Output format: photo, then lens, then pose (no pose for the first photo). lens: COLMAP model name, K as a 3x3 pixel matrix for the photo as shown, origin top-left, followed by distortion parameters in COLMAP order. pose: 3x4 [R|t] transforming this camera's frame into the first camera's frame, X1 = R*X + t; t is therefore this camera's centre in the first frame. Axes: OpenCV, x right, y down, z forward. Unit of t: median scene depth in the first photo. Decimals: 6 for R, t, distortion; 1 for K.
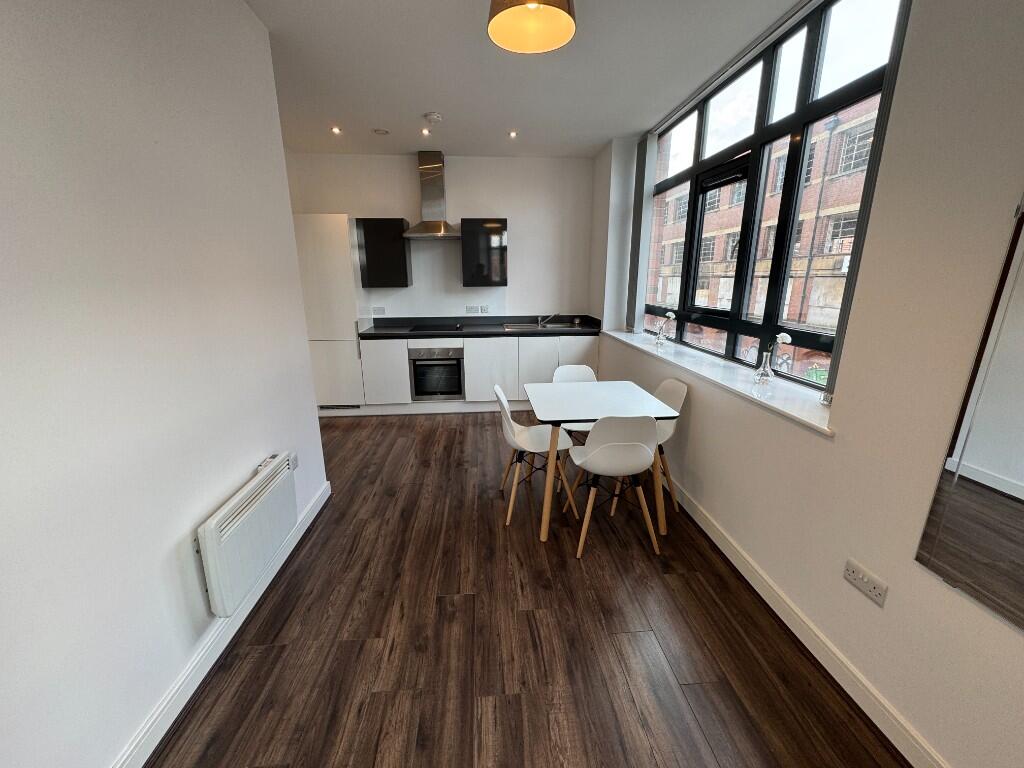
lens RADIAL K [[407.1, 0, 511.5], [0, 407.1, 382.1], [0, 0, 1]] dist [-0.000628, 0.000151]
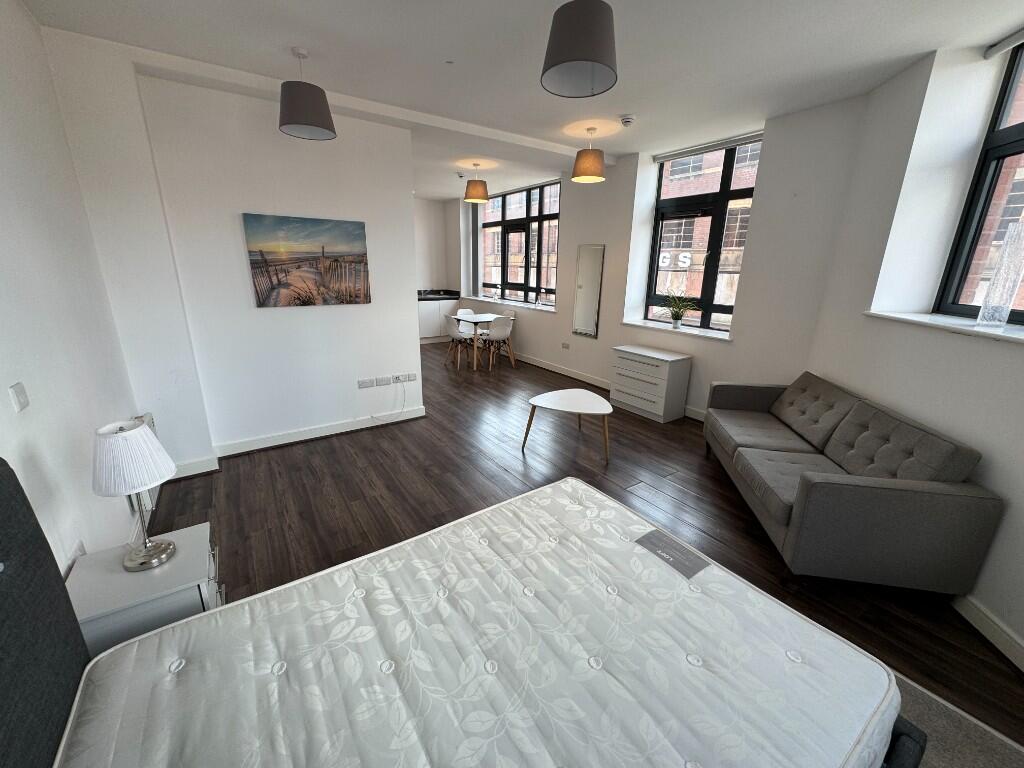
lens RADIAL K [[407.1, 0, 511.5], [0, 407.1, 382.1], [0, 0, 1]] dist [-0.000628, 0.000151]
pose [[0.863842, -0.121558, 0.488877, -0.655602], [0.105928, 0.992584, 0.059630, 0.215142], [-0.492500, 0.000275, 0.870312, -0.910489]]
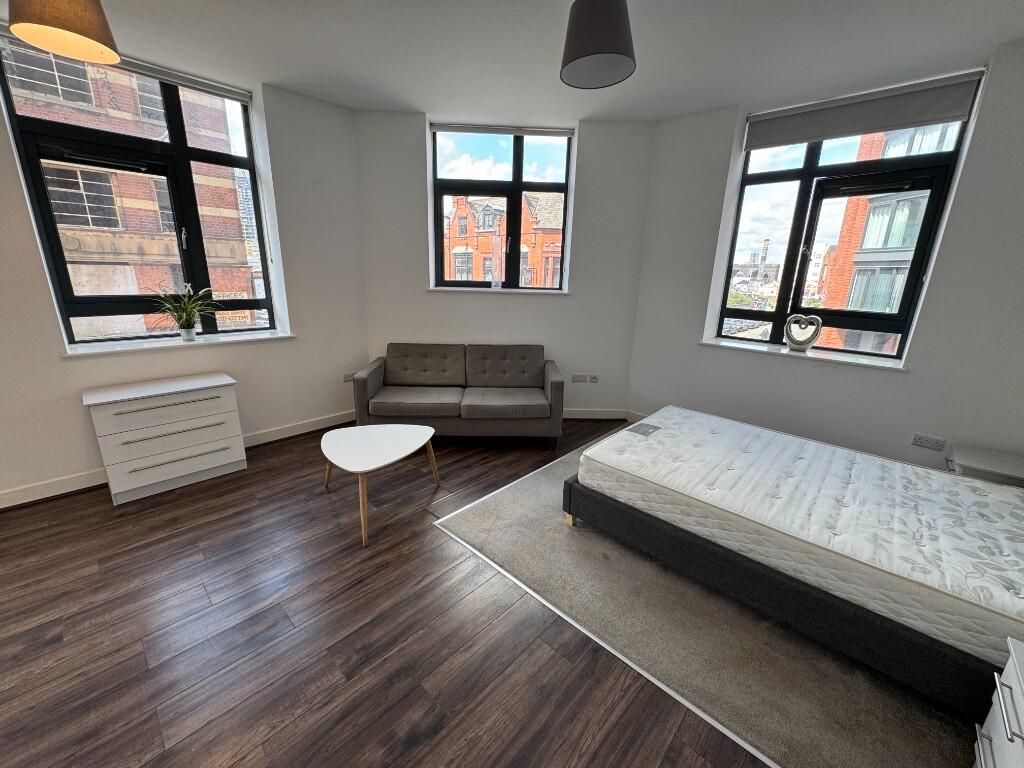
lens RADIAL K [[407.1, 0, 511.5], [0, 407.1, 382.1], [0, 0, 1]] dist [-0.000628, 0.000151]
pose [[-0.676446, -0.207099, 0.706775, -0.659286], [0.162275, 0.894155, 0.417316, 0.011830], [-0.718392, 0.396984, -0.571241, -0.038557]]
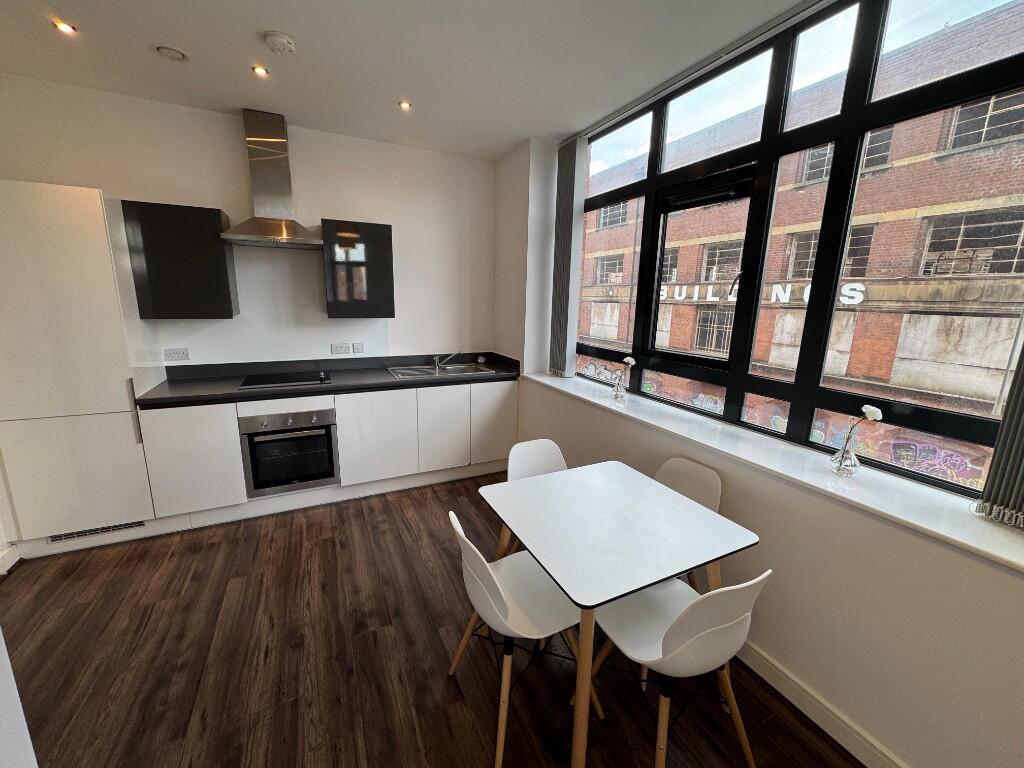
lens RADIAL K [[407.1, 0, 511.5], [0, 407.1, 382.1], [0, 0, 1]] dist [-0.000628, 0.000151]
pose [[0.927882, -0.051397, 0.369314, -0.112113], [0.067504, 0.997243, -0.030815, -0.105819], [-0.366712, 0.053523, 0.928794, 0.321684]]
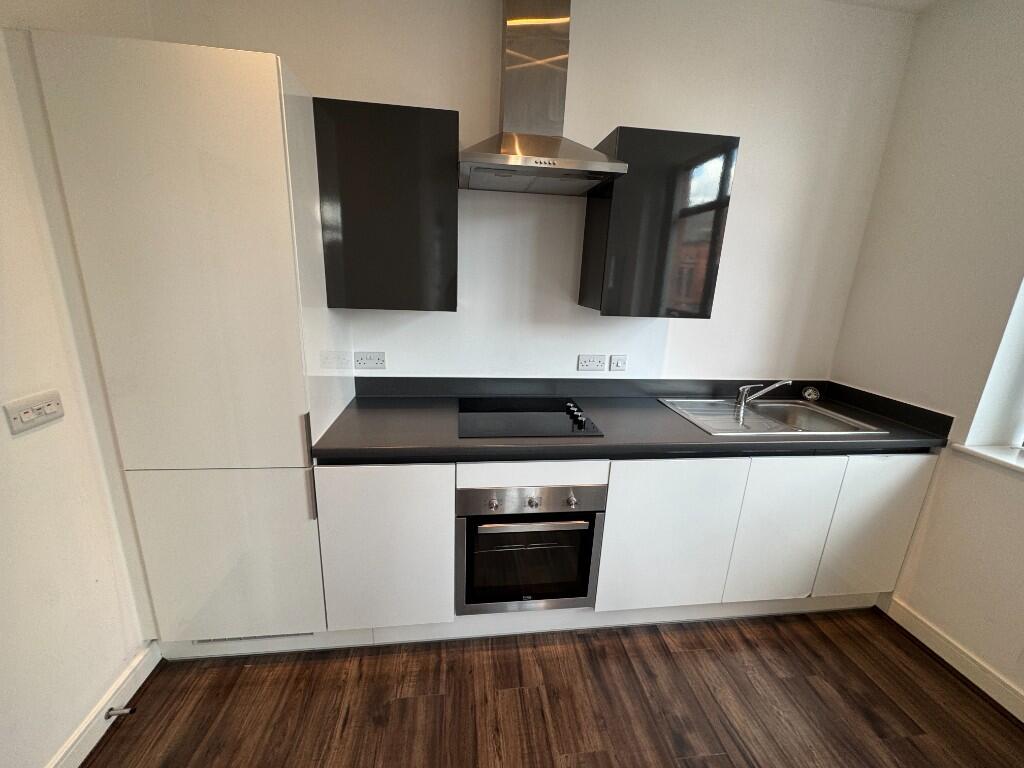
lens RADIAL K [[407.1, 0, 511.5], [0, 407.1, 382.1], [0, 0, 1]] dist [-0.000628, 0.000151]
pose [[0.997735, 0.031334, 0.059531, -0.274178], [-0.031646, 0.999490, 0.004297, -0.210563], [-0.059366, -0.006171, 0.998217, 0.770892]]
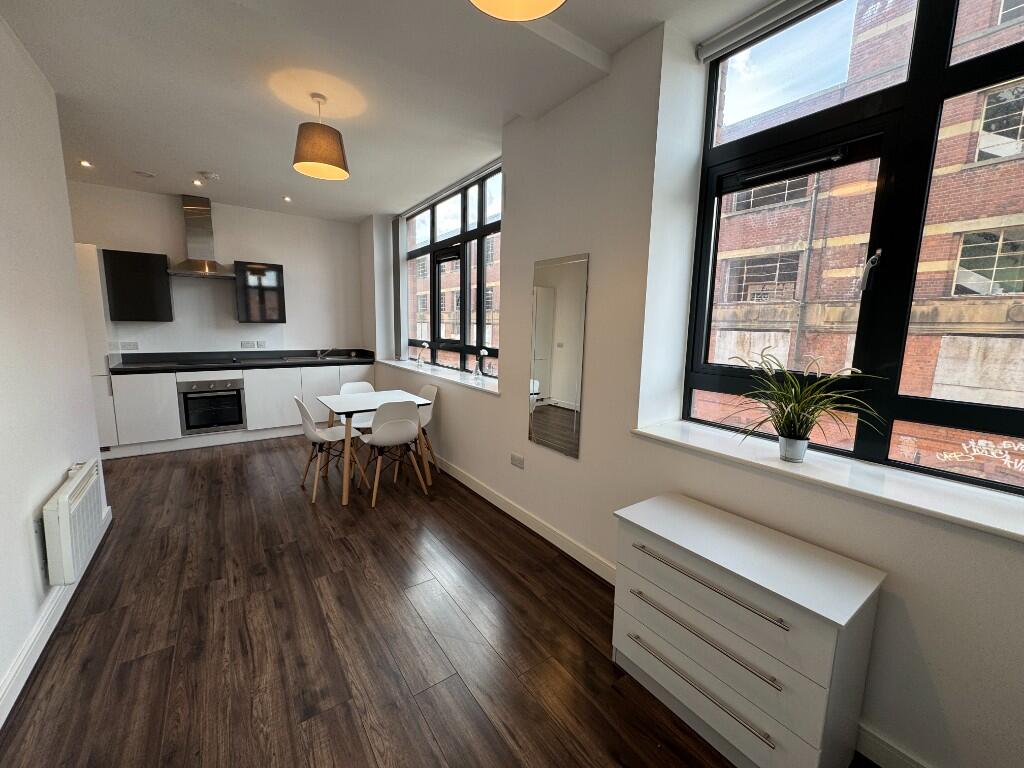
lens RADIAL K [[407.1, 0, 511.5], [0, 407.1, 382.1], [0, 0, 1]] dist [-0.000628, 0.000151]
pose [[0.855421, -0.051307, 0.515385, -0.080070], [0.106425, 0.991260, -0.077959, 0.097163], [-0.506881, 0.121538, 0.853405, -0.310648]]
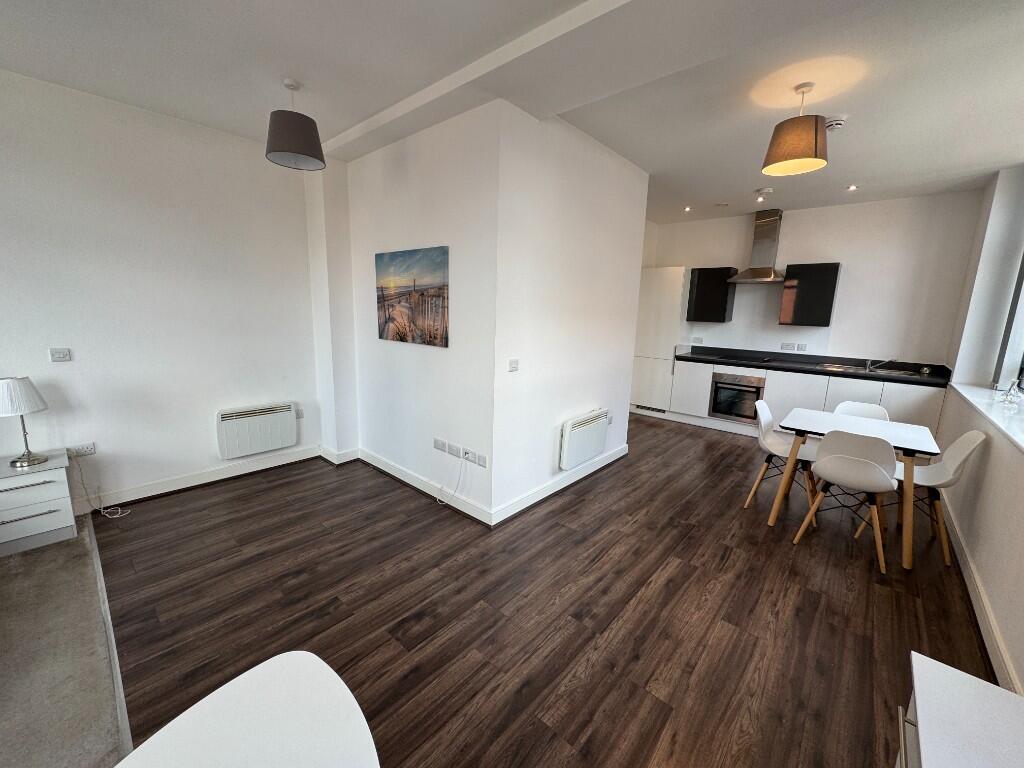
lens RADIAL K [[407.1, 0, 511.5], [0, 407.1, 382.1], [0, 0, 1]] dist [-0.000628, 0.000151]
pose [[0.696583, 0.153528, -0.700858, 0.215357], [-0.209801, 0.977728, 0.005657, 0.077464], [0.686116, 0.143100, 0.713279, -0.320349]]
